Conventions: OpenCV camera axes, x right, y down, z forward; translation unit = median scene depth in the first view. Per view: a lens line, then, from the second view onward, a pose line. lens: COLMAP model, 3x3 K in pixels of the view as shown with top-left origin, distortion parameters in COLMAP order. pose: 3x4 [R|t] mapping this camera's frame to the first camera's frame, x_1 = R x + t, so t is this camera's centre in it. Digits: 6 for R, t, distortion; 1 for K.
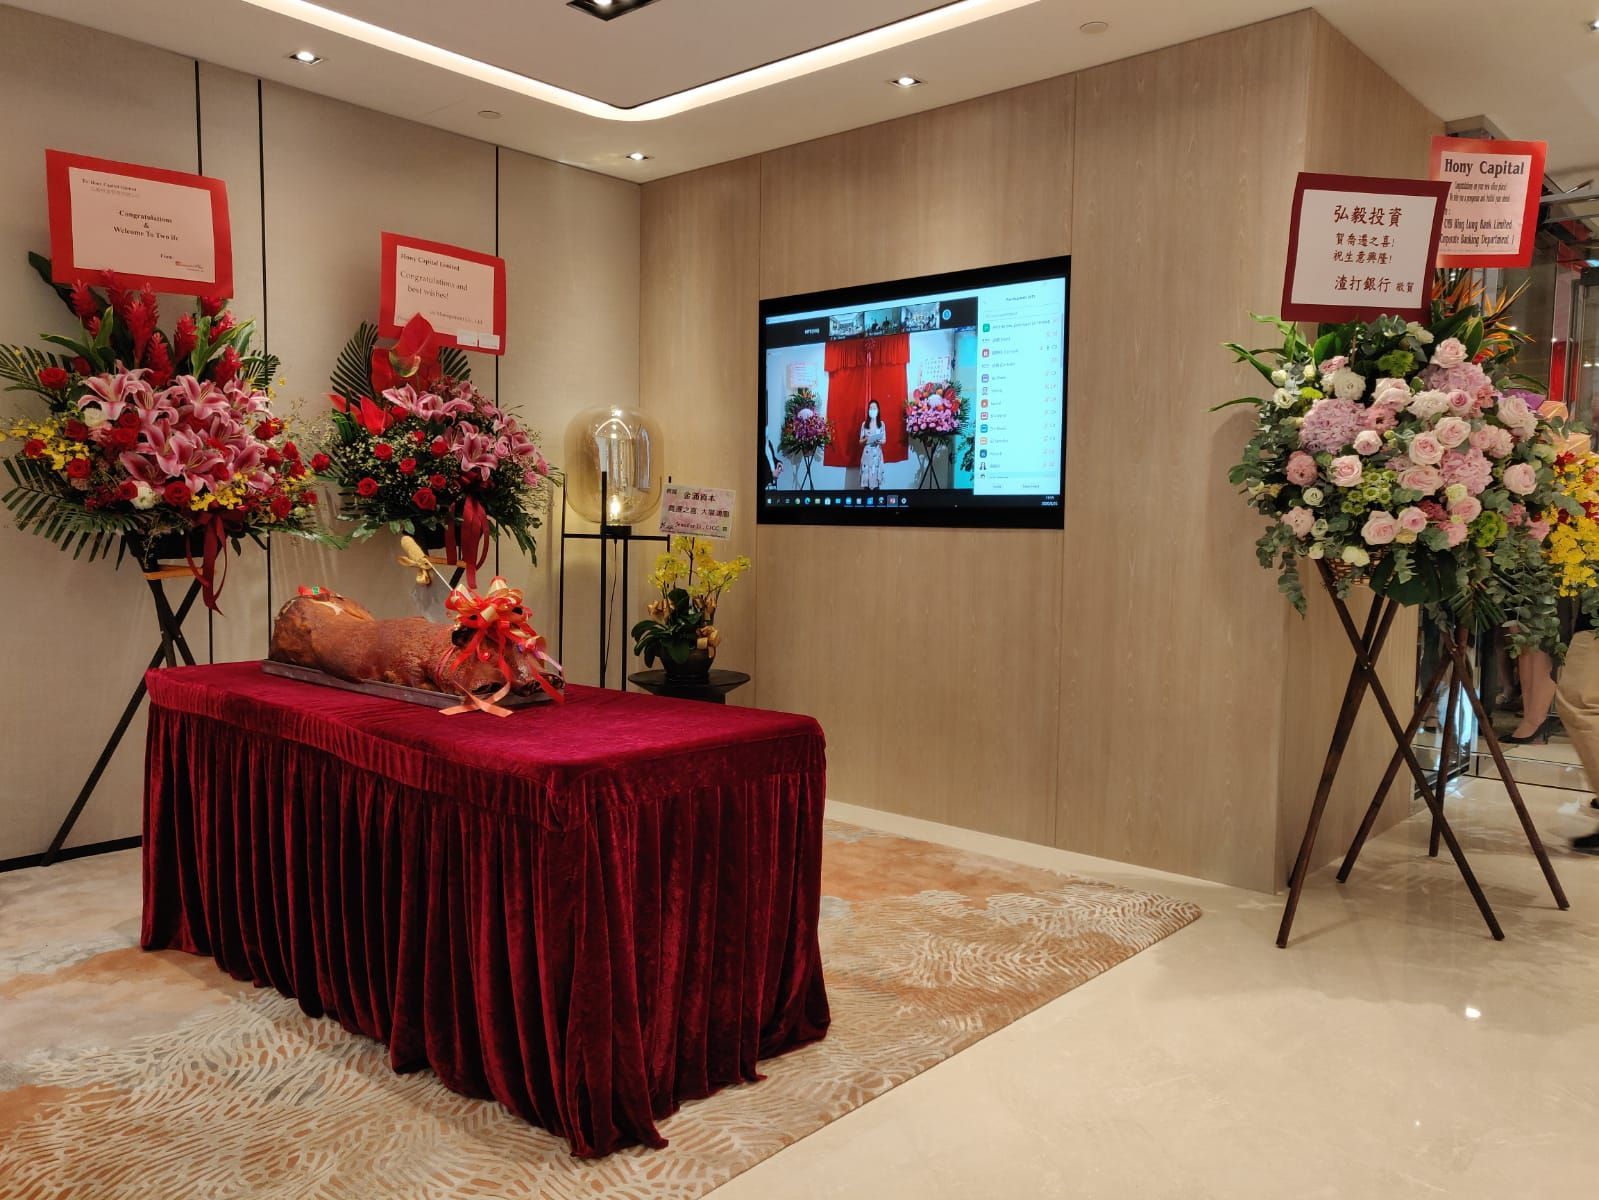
lens RADIAL K [[1273.8, 0, 799.5], [0, 1273.8, 600.0], [0, 0, 1]] dist [-0.004372, -0.000184]
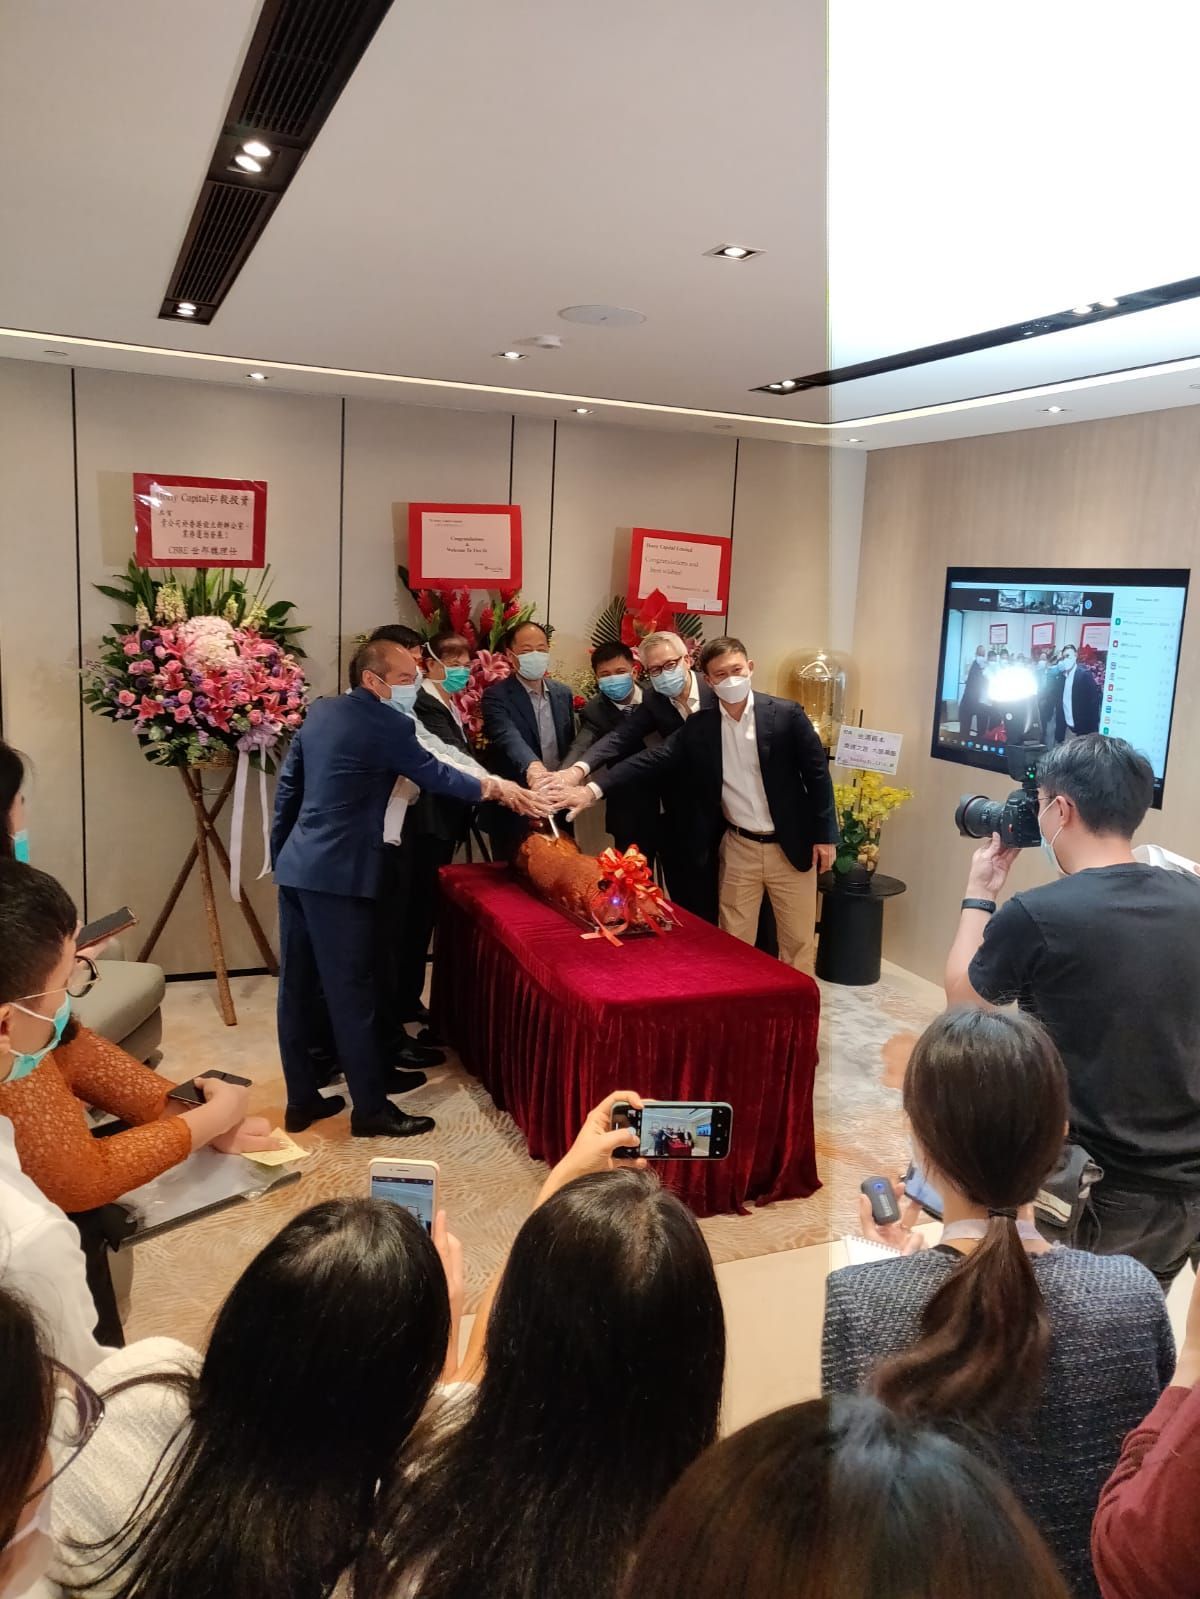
lens RADIAL K [[1245.9, 0, 600.0], [0, 1245.9, 799.5], [0, 0, 1]] dist [-0.051192, 0.001302]
pose [[0.907787, 0.102445, -0.406727, 0.199679], [-0.071672, 0.993338, 0.090232, -0.127886], [0.413262, -0.052761, 0.909083, -0.208243]]
